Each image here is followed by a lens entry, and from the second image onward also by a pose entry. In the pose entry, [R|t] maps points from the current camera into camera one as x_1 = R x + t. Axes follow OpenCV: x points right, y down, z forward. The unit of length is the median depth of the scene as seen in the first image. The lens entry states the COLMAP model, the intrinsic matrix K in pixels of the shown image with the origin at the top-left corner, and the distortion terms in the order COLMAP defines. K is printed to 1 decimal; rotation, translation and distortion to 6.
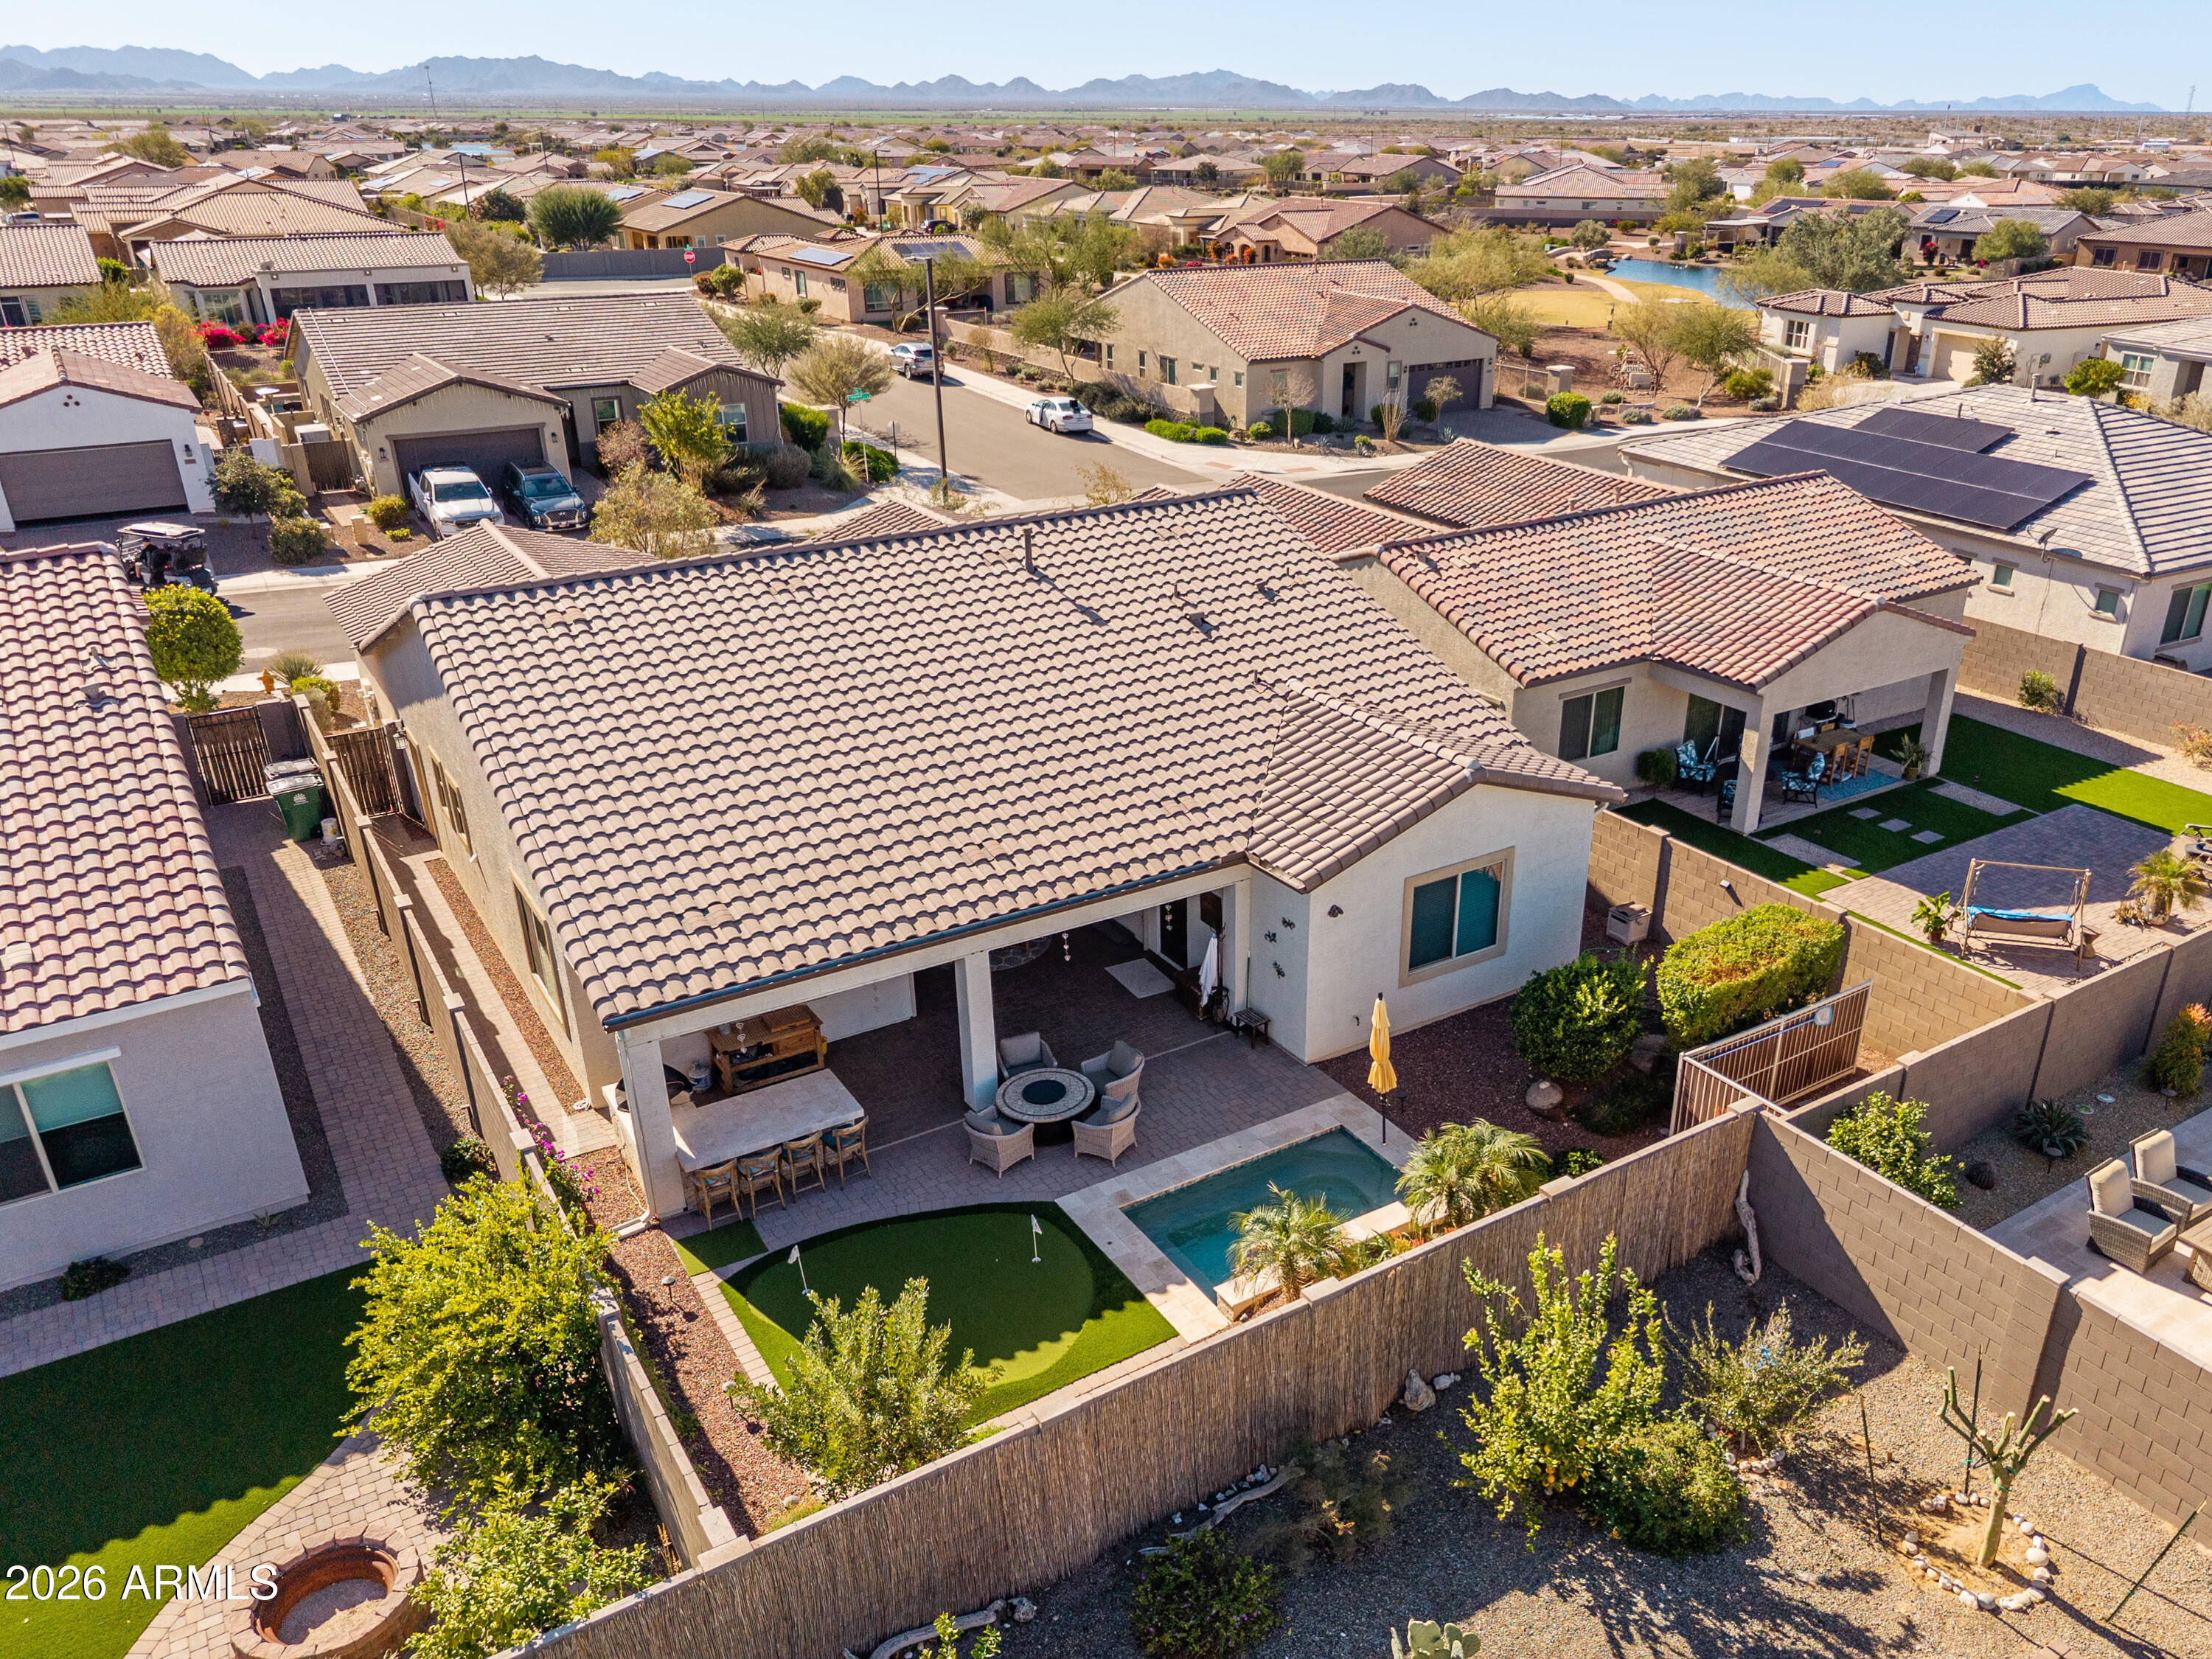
lens RADIAL K [[1683.0, 0, 1116.8], [0, 1683.0, 821.3], [0, 0, 1]] dist [0.002822, -0.010267]
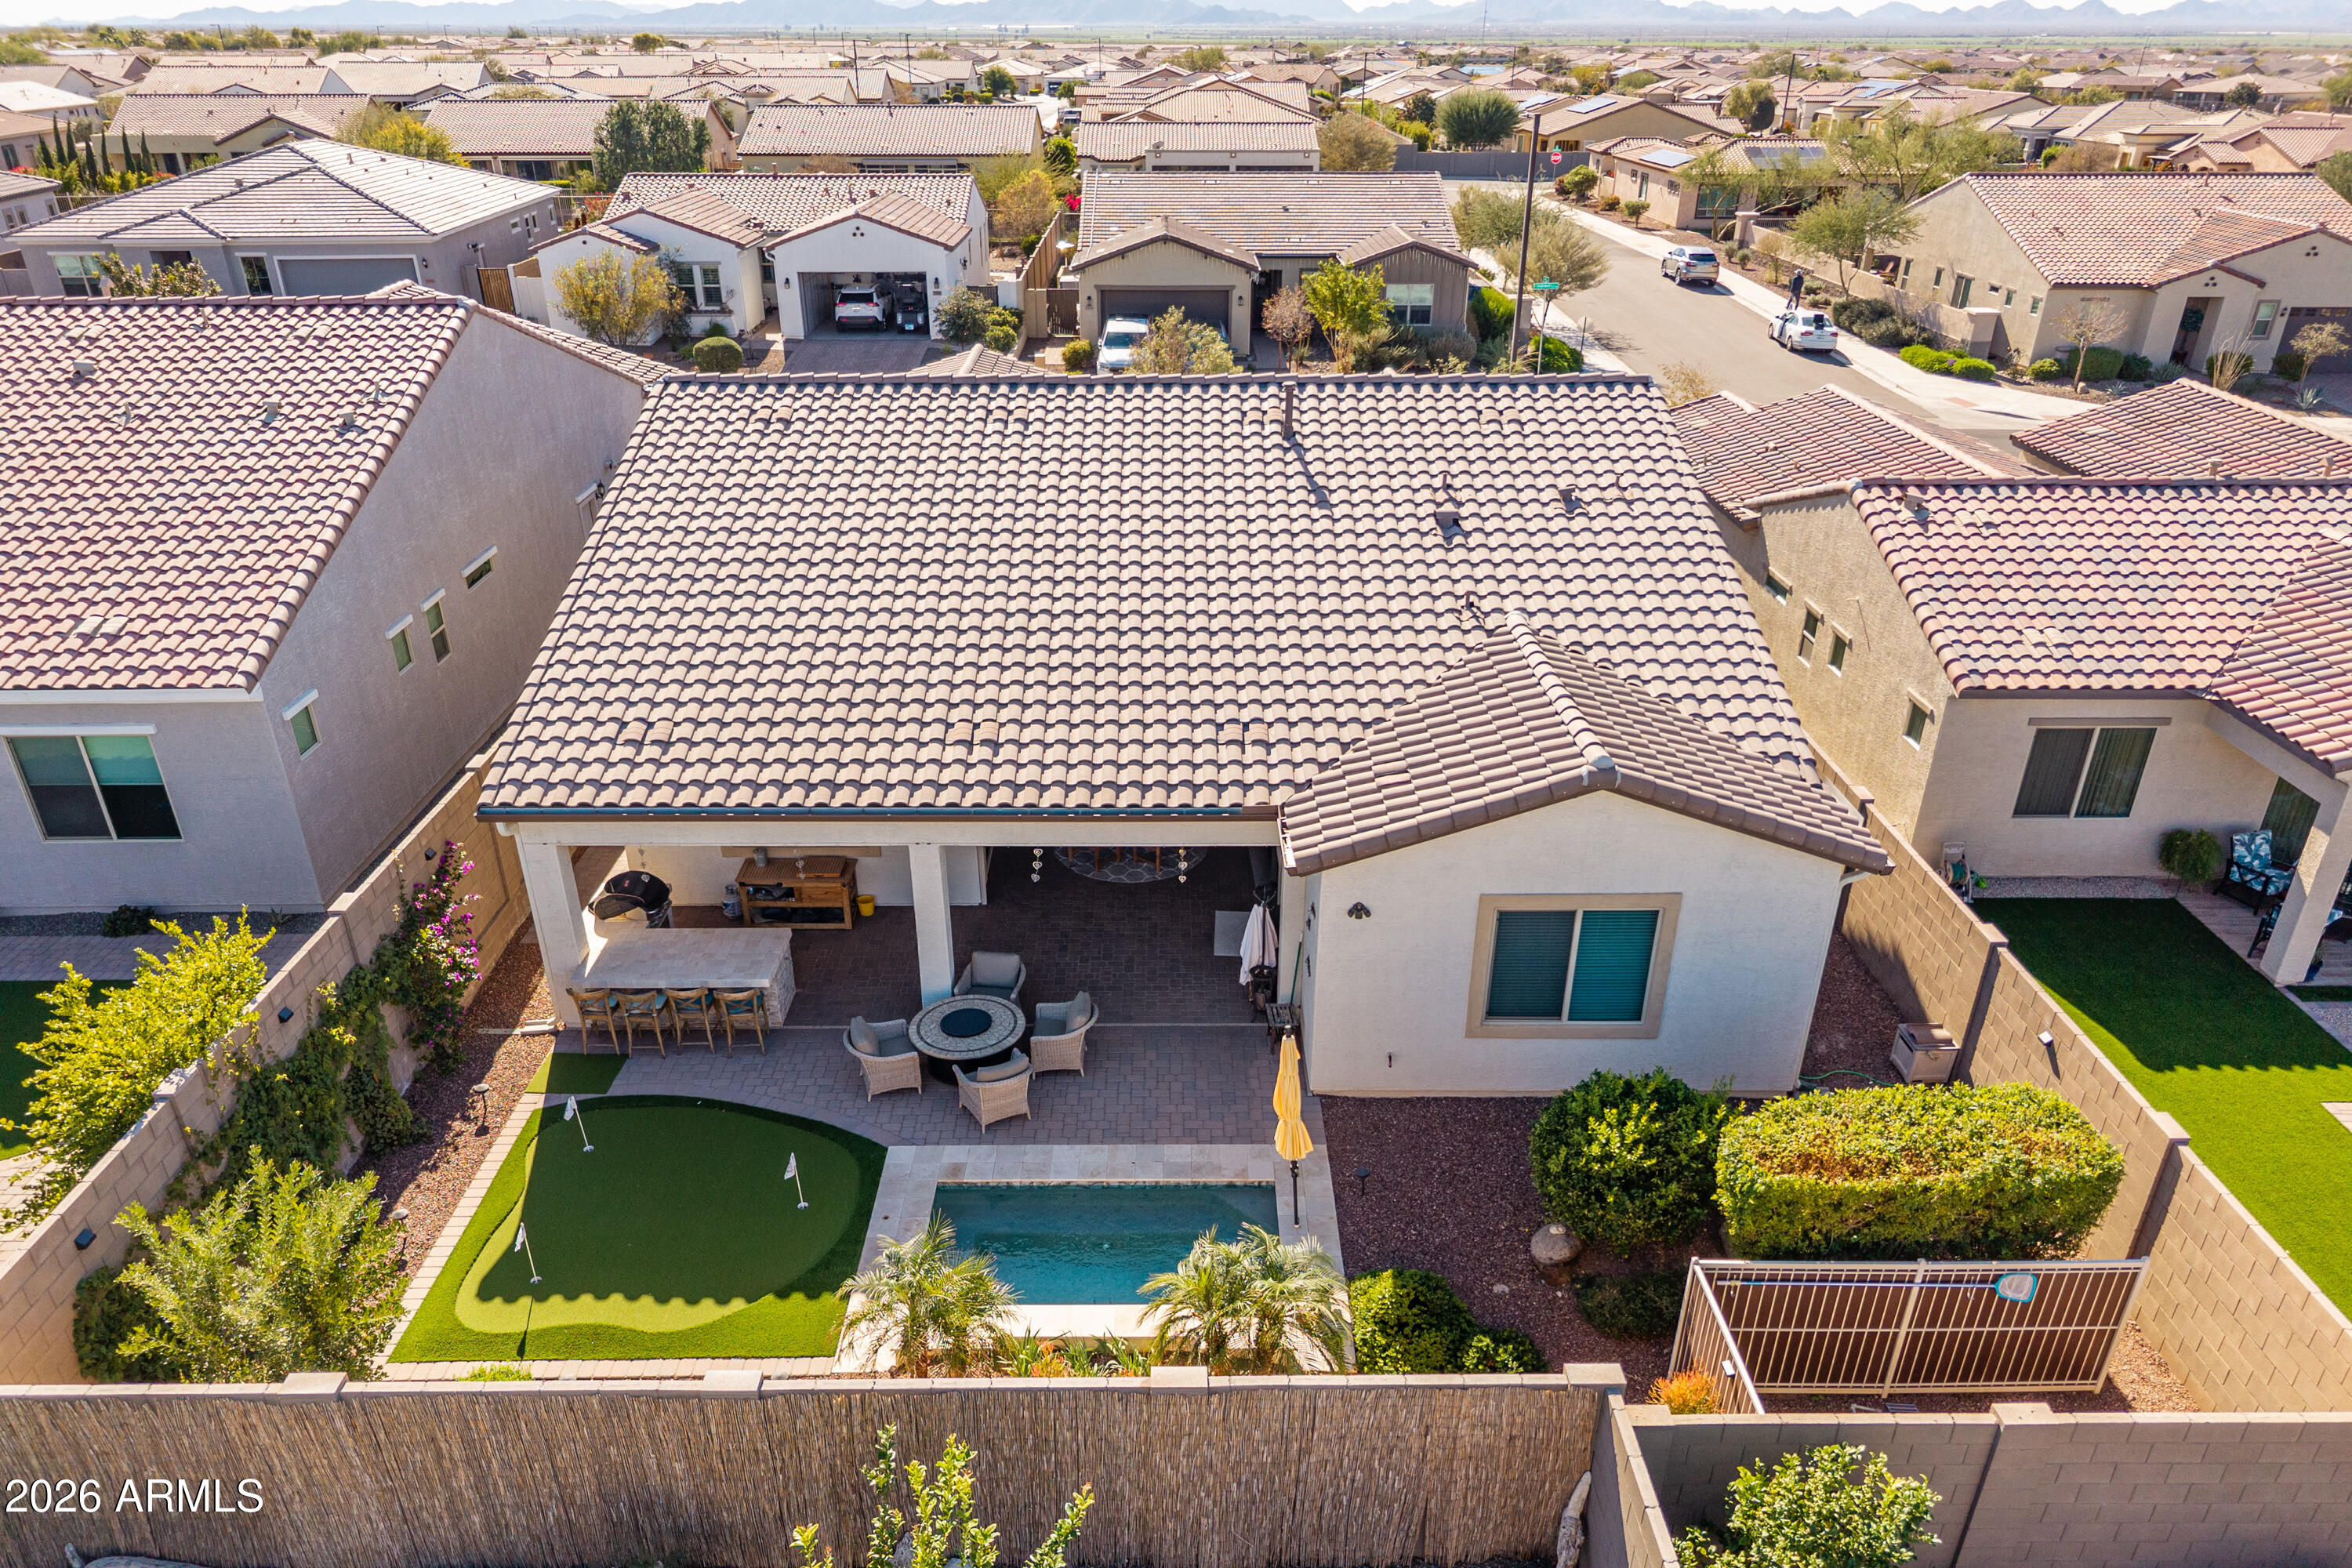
lens RADIAL K [[1557.1, 0, 1173.0], [0, 1557.1, 807.9], [0, 0, 1]] dist [-0.002843, 0.001365]
pose [[0.849566, 0.232557, -0.473450, 0.269349], [-0.205967, 0.972566, 0.108131, -0.034856], [0.485608, 0.005651, 0.874158, 0.253146]]
